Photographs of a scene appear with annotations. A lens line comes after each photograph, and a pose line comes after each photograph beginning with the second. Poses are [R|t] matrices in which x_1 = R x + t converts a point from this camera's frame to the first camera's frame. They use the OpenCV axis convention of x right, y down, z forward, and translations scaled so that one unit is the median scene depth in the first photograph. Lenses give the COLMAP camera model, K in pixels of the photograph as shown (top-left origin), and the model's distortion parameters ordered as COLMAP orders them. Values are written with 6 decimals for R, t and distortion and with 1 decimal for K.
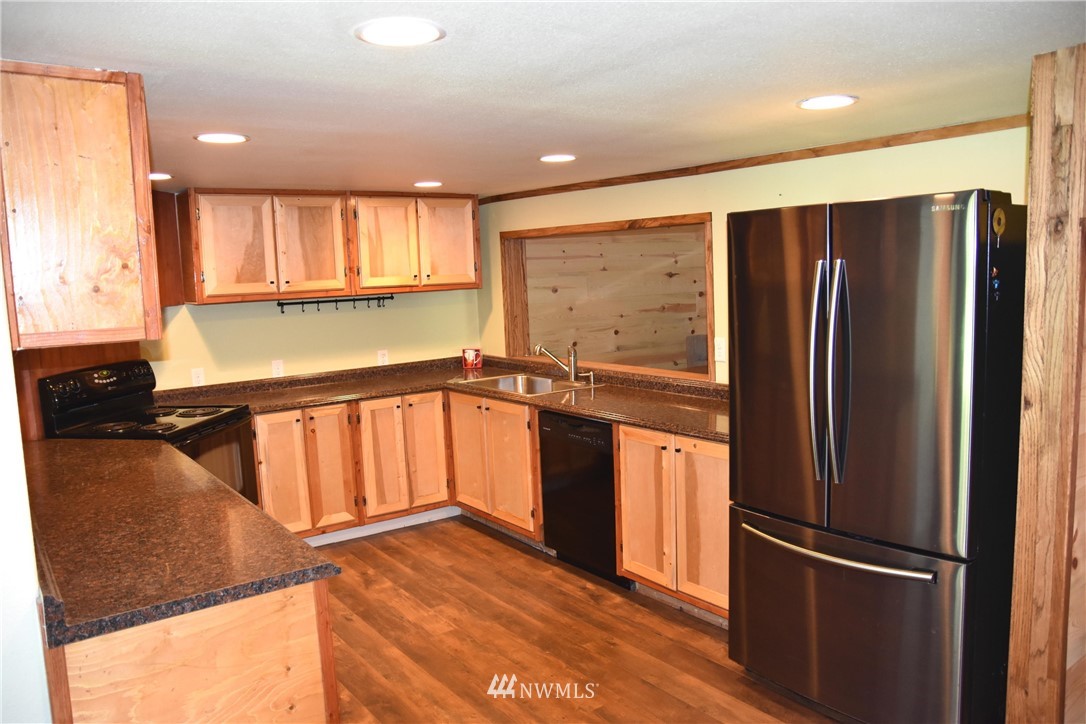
lens RADIAL K [[810.4, 0, 539.1], [0, 810.4, 363.0], [0, 0, 1]] dist [-0.095741, 0.014977]
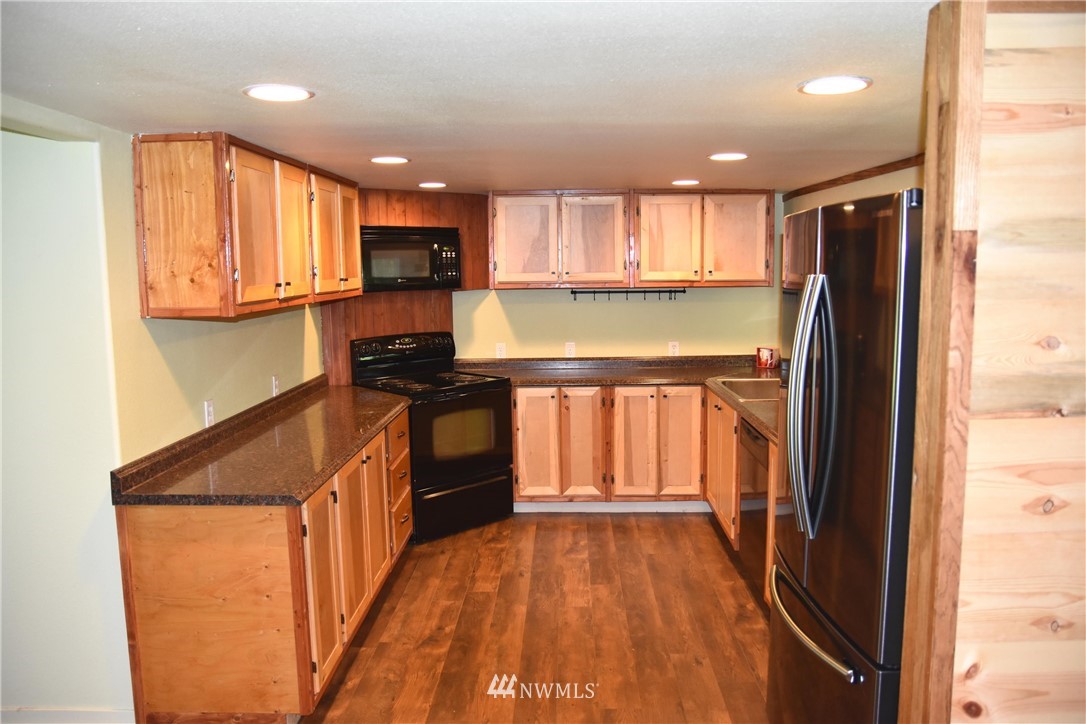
lens RADIAL K [[810.4, 0, 538.3], [0, 810.4, 357.6], [0, 0, 1]] dist [-0.095741, 0.014977]
pose [[0.793278, 0.094932, -0.601413, 0.345814], [-0.087678, 0.995286, 0.041454, -0.027134], [0.602513, 0.019846, 0.797862, 0.078901]]
